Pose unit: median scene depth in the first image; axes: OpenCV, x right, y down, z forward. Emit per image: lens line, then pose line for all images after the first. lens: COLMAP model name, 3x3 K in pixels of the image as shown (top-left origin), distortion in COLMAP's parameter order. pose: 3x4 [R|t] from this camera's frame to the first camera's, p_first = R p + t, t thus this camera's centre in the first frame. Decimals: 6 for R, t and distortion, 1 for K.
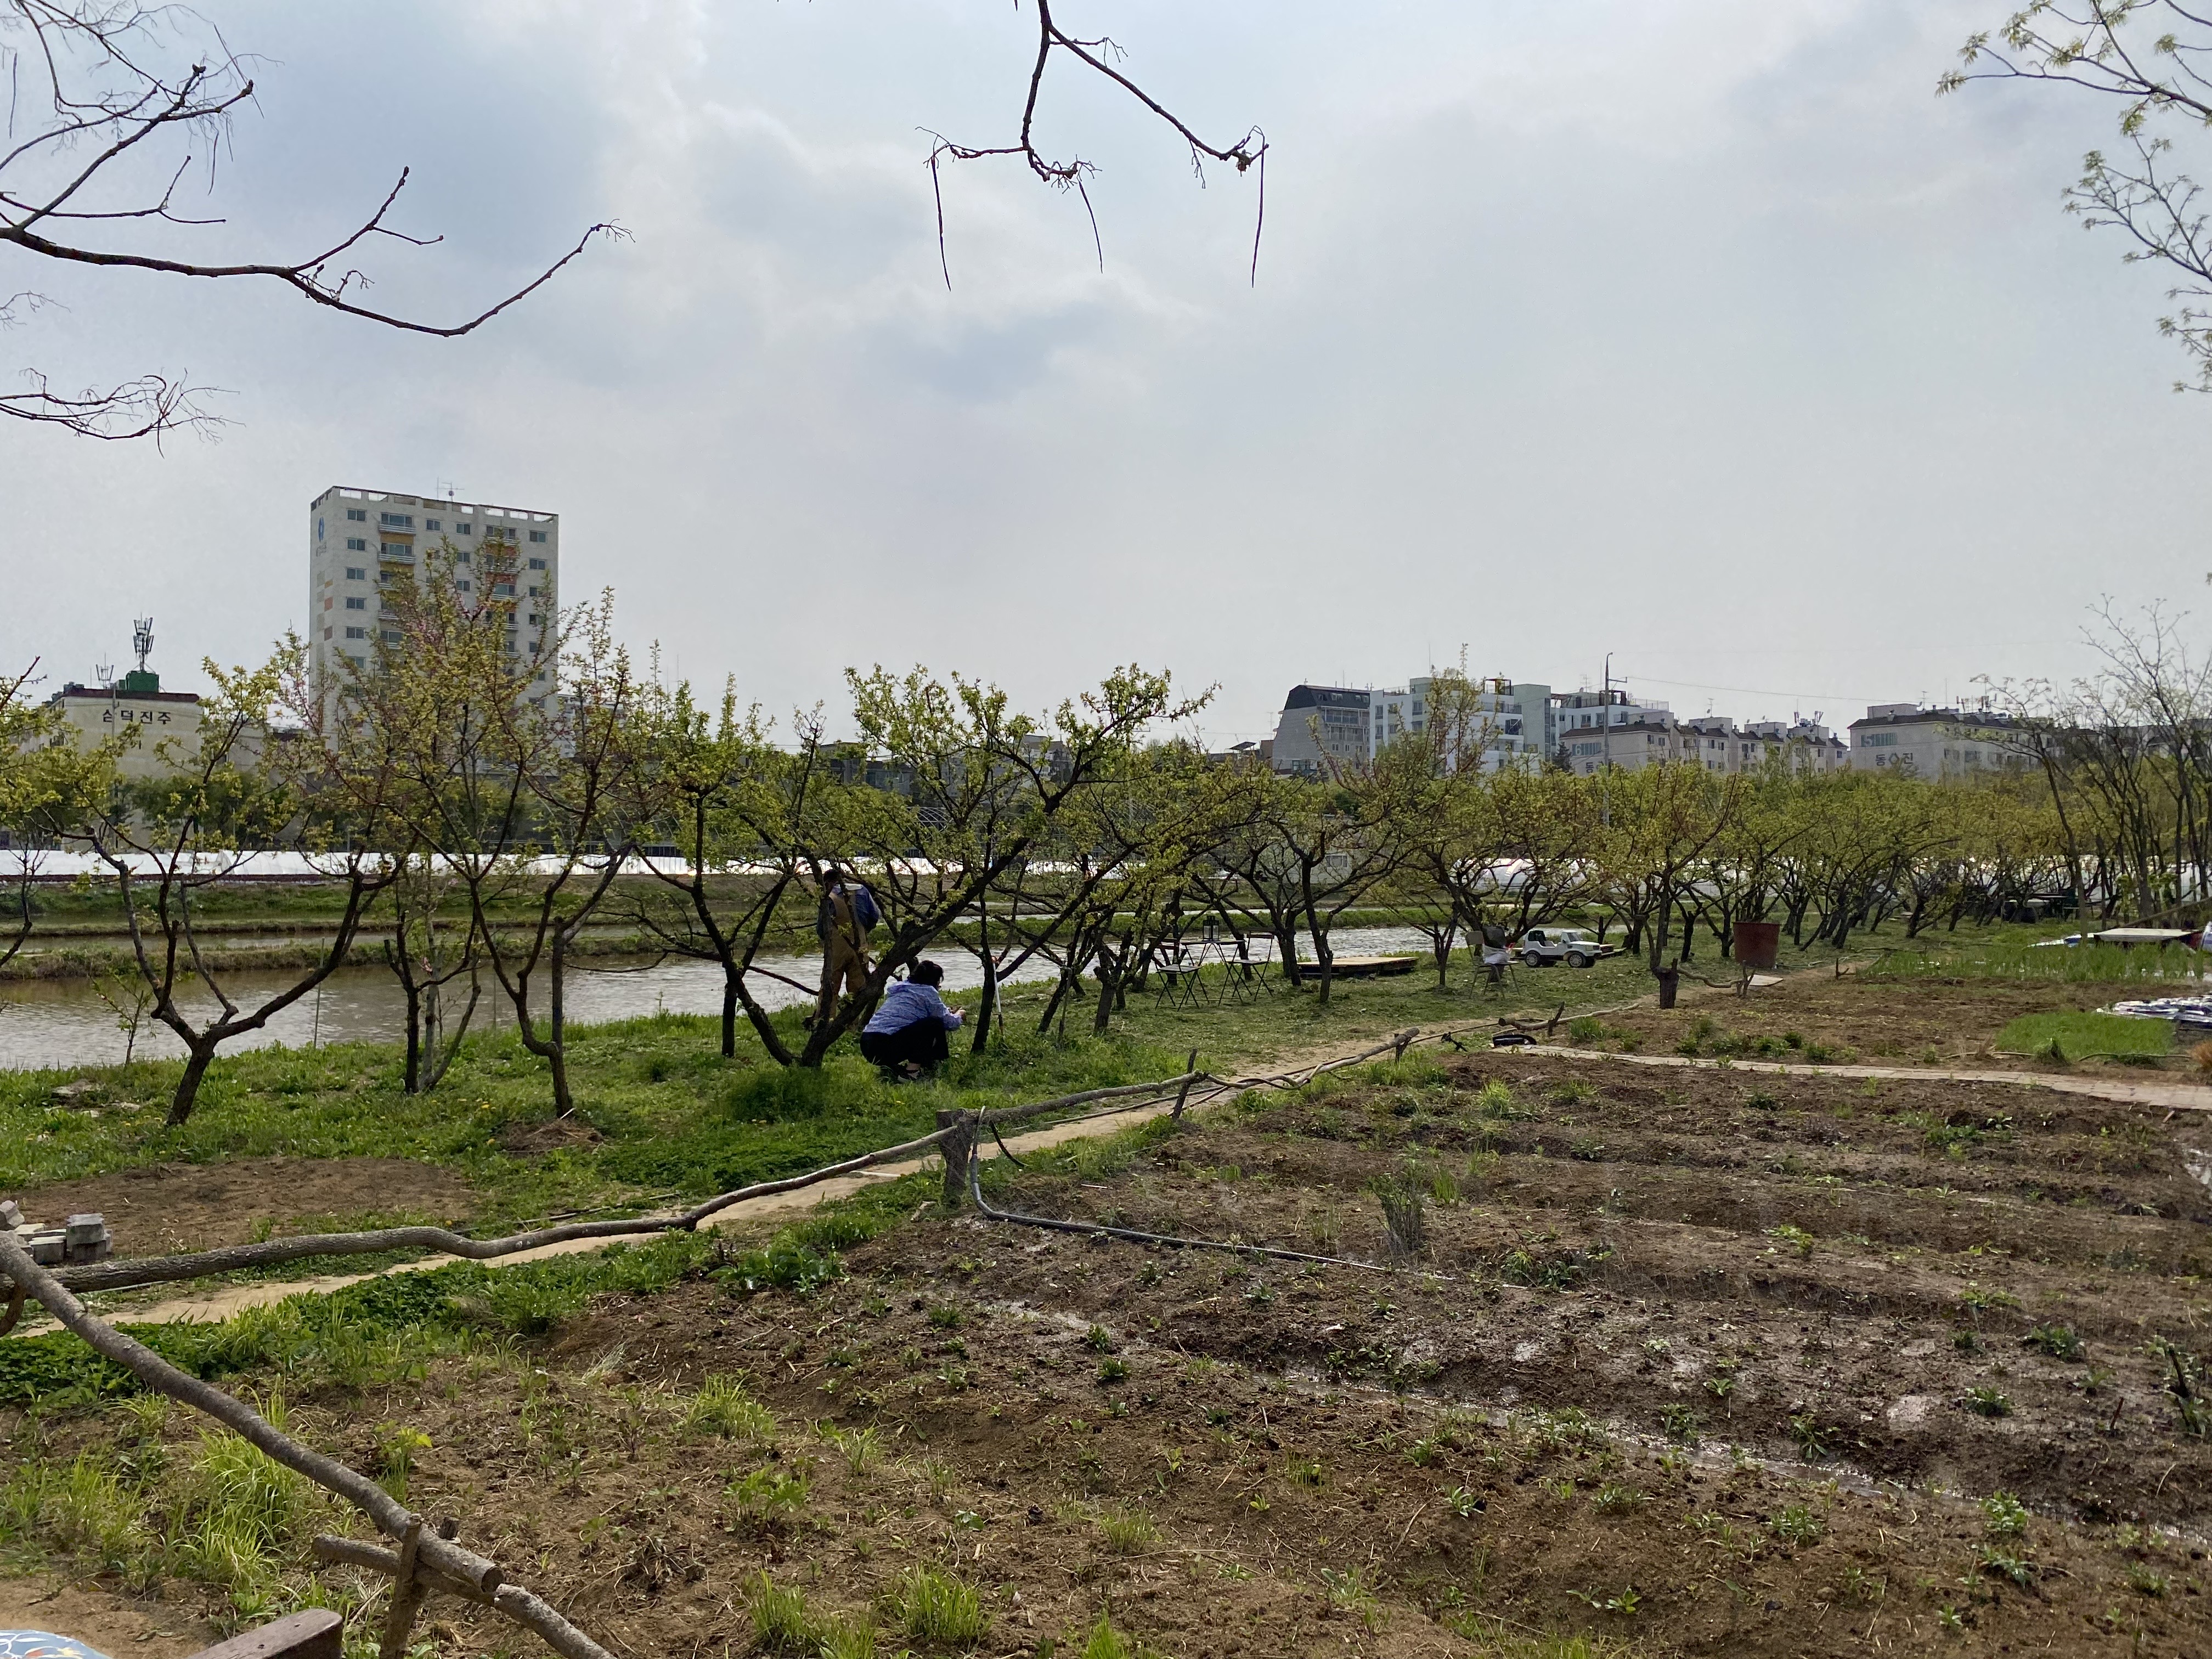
lens RADIAL K [[1664.9, 0, 1104.7], [0, 1664.9, 832.2], [0, 0, 1]] dist [0.000555, -0.002664]
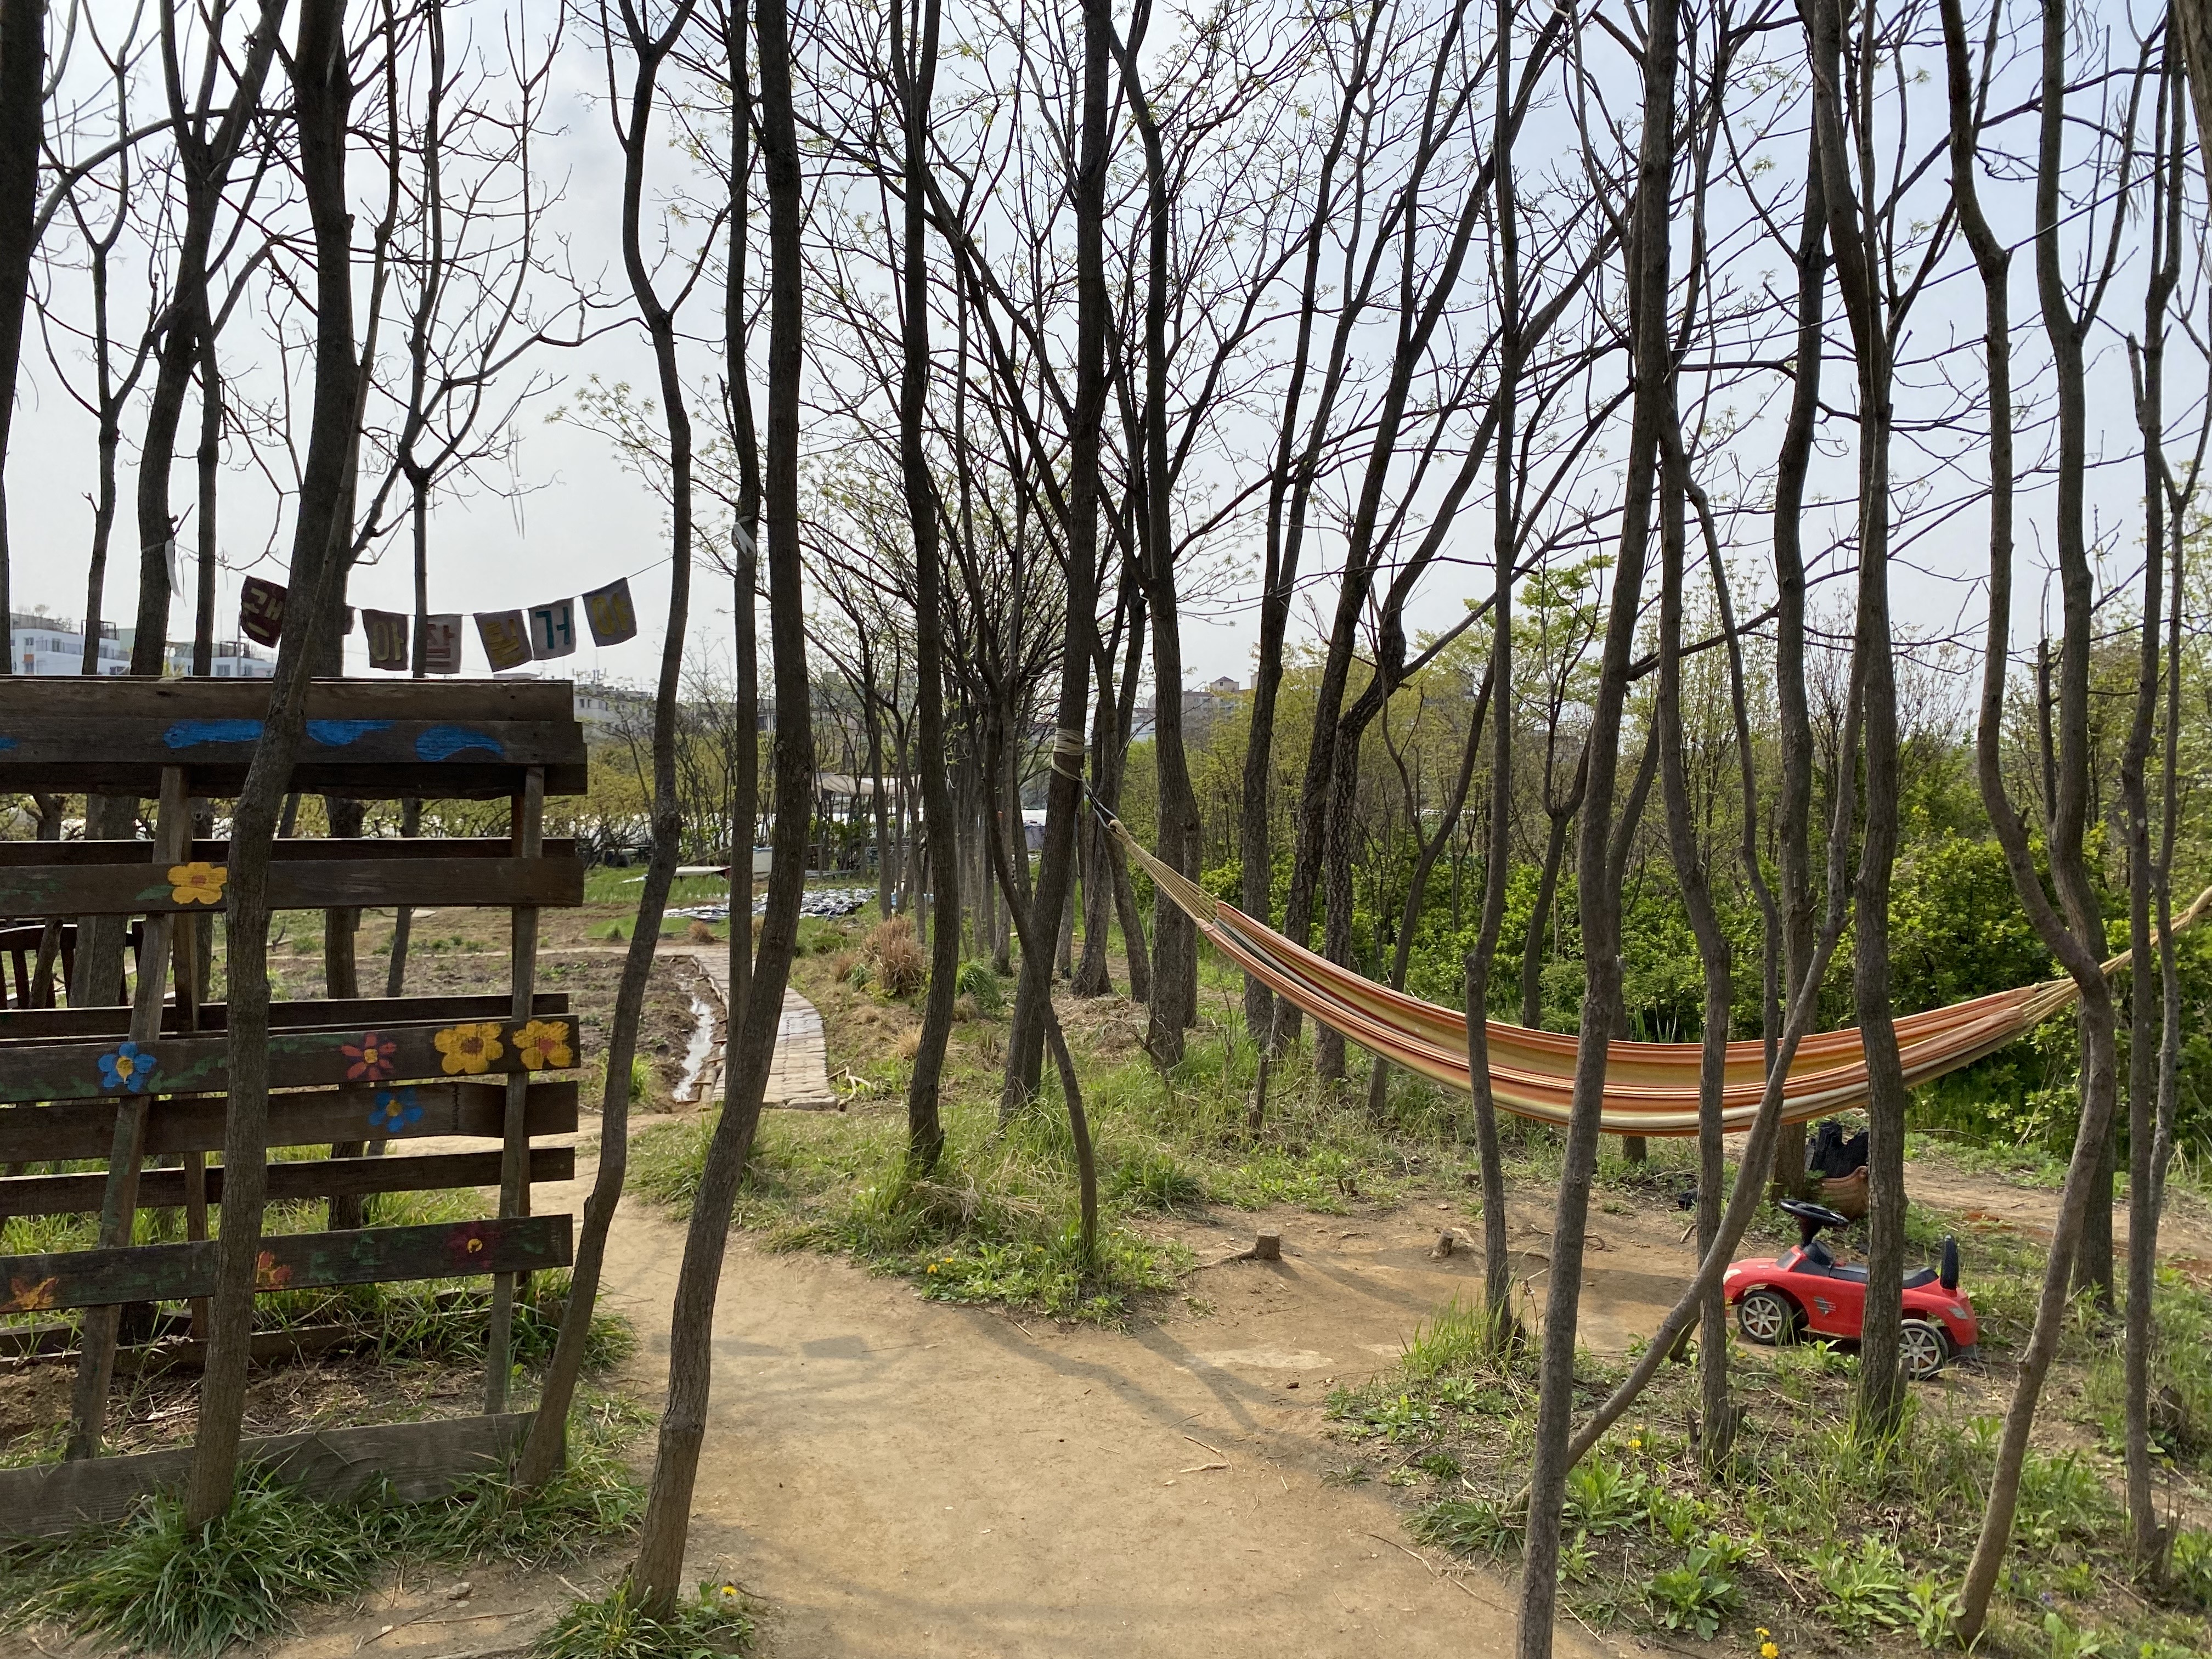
lens RADIAL K [[1664.9, 0, 1103.5], [0, 1664.9, 833.1], [0, 0, 1]] dist [0.000555, -0.002664]
pose [[0.710299, -0.012371, 0.703791, -0.080978], [-0.005708, 0.999711, 0.023333, -0.002959], [-0.703877, -0.020591, 0.710024, -0.168121]]
